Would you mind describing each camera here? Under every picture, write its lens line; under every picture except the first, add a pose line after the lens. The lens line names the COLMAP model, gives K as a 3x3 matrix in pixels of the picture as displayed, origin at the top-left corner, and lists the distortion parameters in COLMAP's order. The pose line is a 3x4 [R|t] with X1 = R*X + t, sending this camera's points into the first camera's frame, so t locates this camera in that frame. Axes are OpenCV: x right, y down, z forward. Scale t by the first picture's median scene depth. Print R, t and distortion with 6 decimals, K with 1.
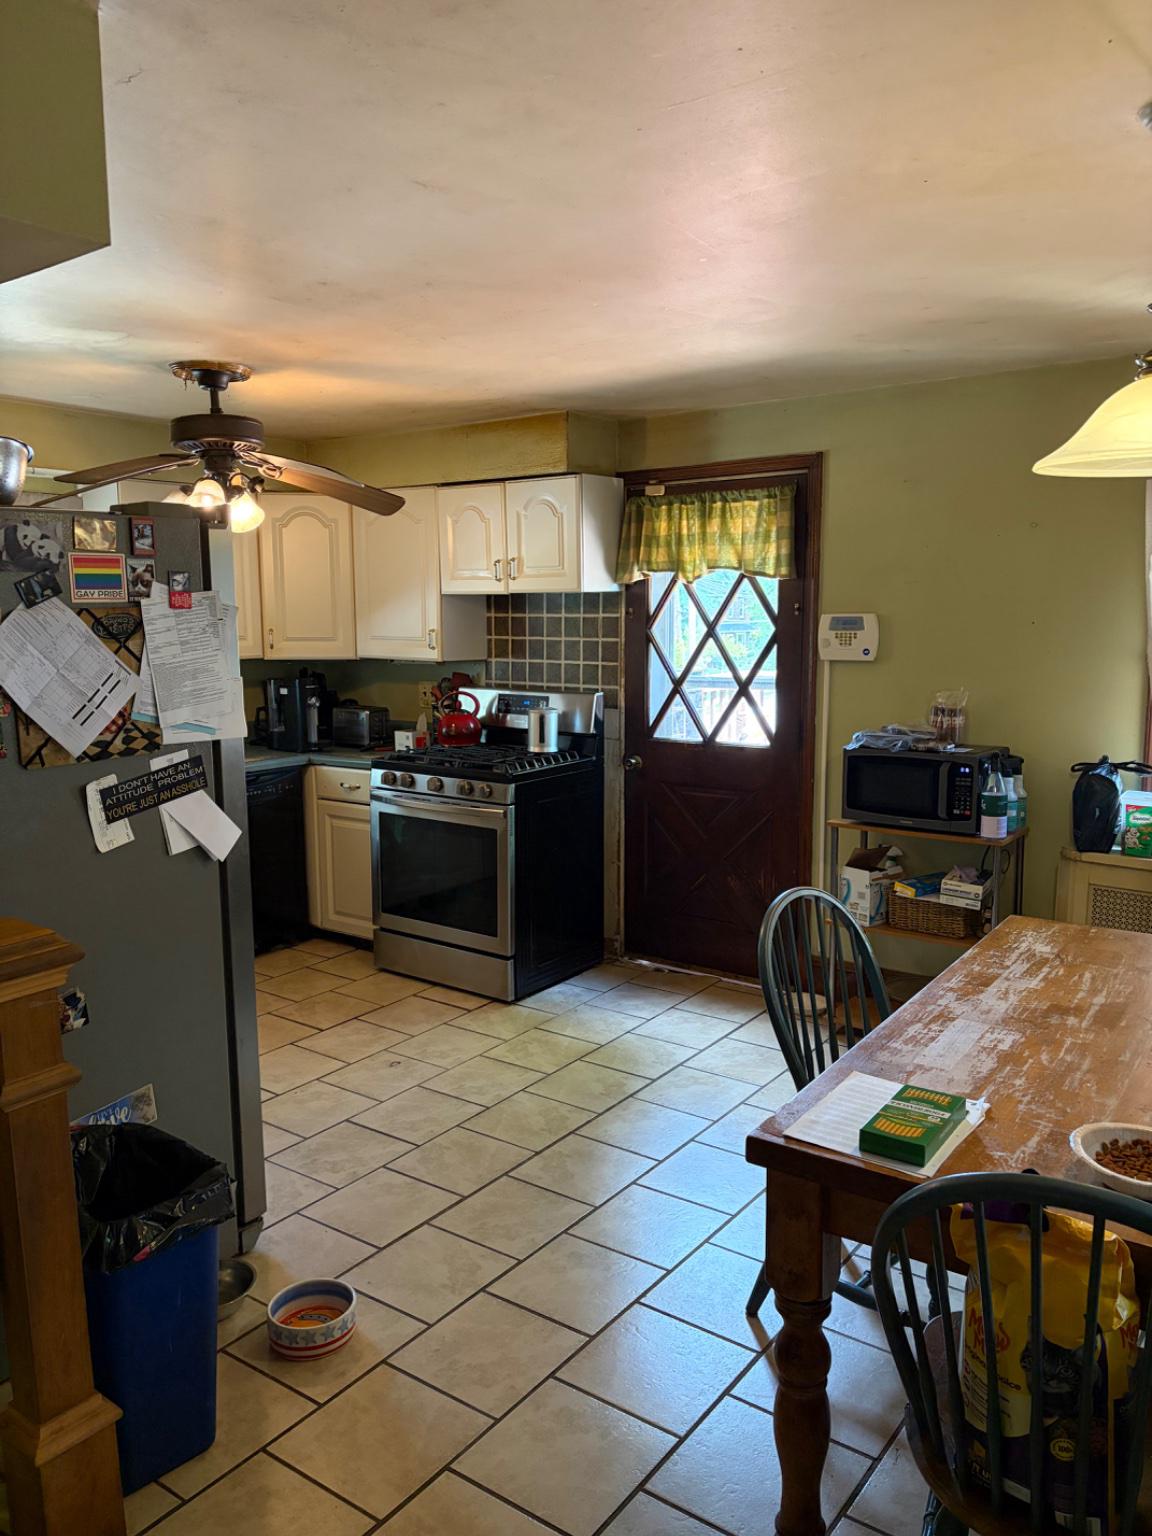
lens RADIAL K [[1173.2, 0, 569.0], [0, 1173.2, 774.6], [0, 0, 1]] dist [0.046645, -0.044280]
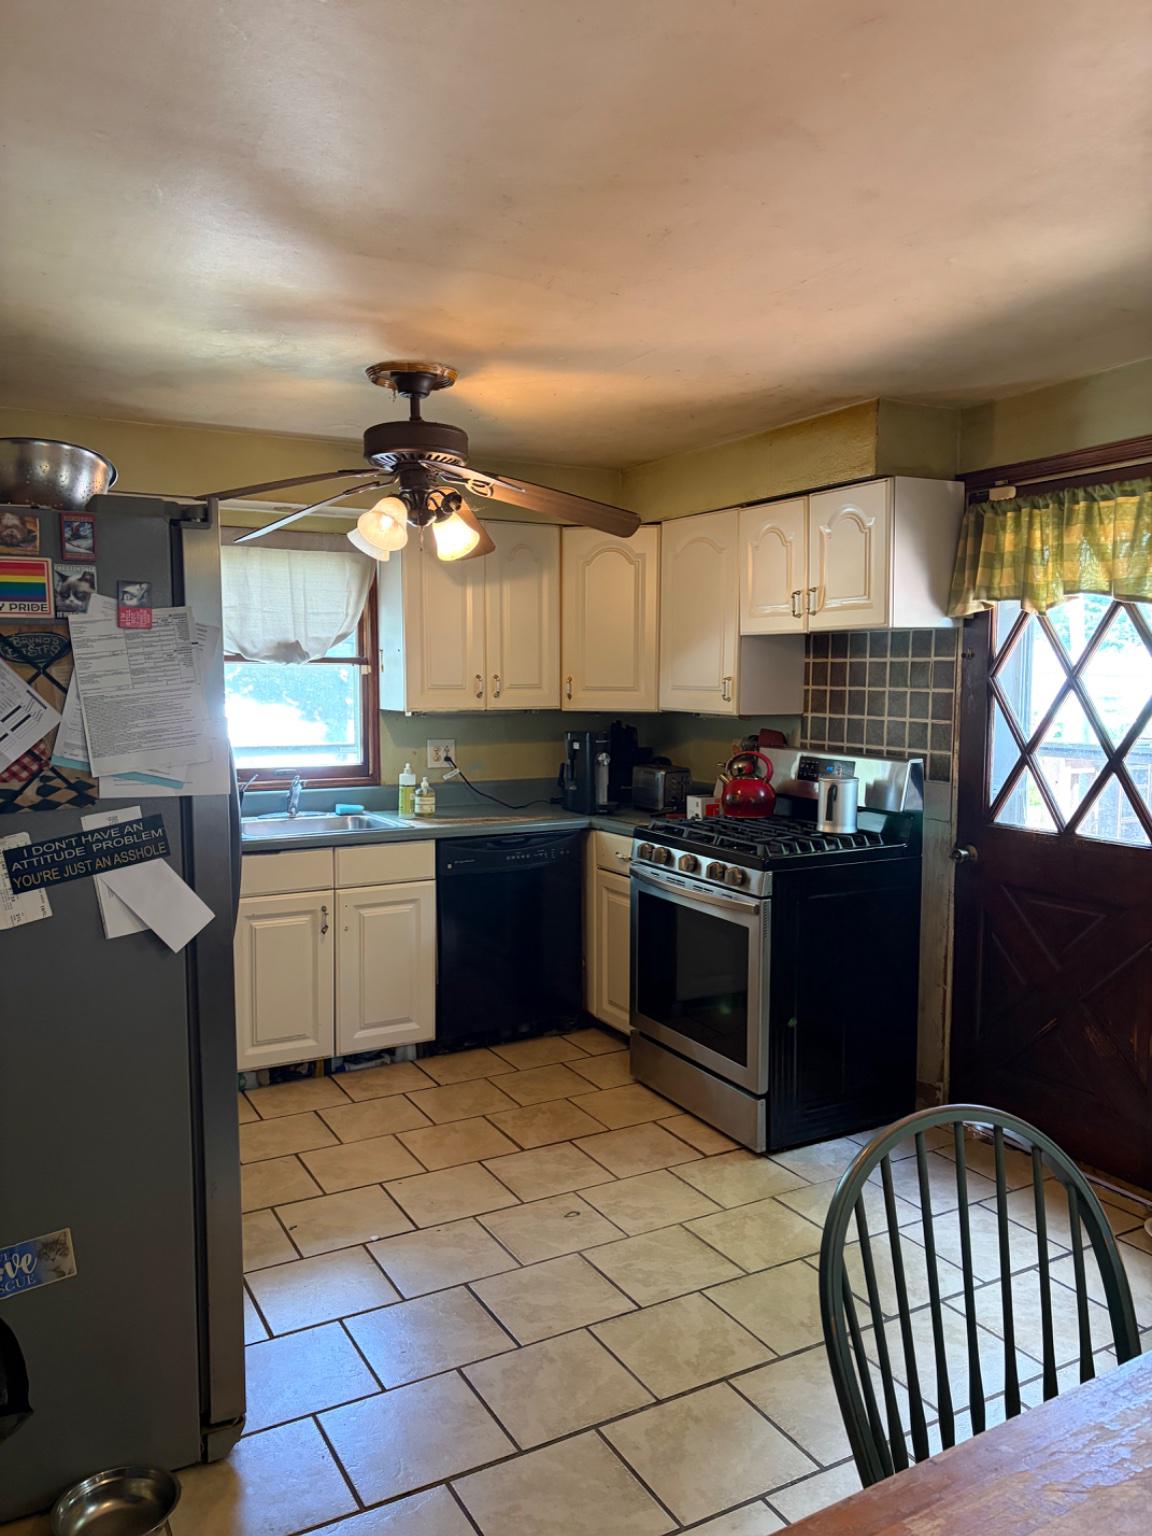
lens RADIAL K [[1173.2, 0, 583.7], [0, 1173.2, 767.1], [0, 0, 1]] dist [0.046645, -0.044280]
pose [[0.910333, 0.040691, -0.411870, 0.152308], [-0.064733, 0.996906, -0.044586, -0.017612], [0.408782, 0.067250, 0.910151, 0.225072]]
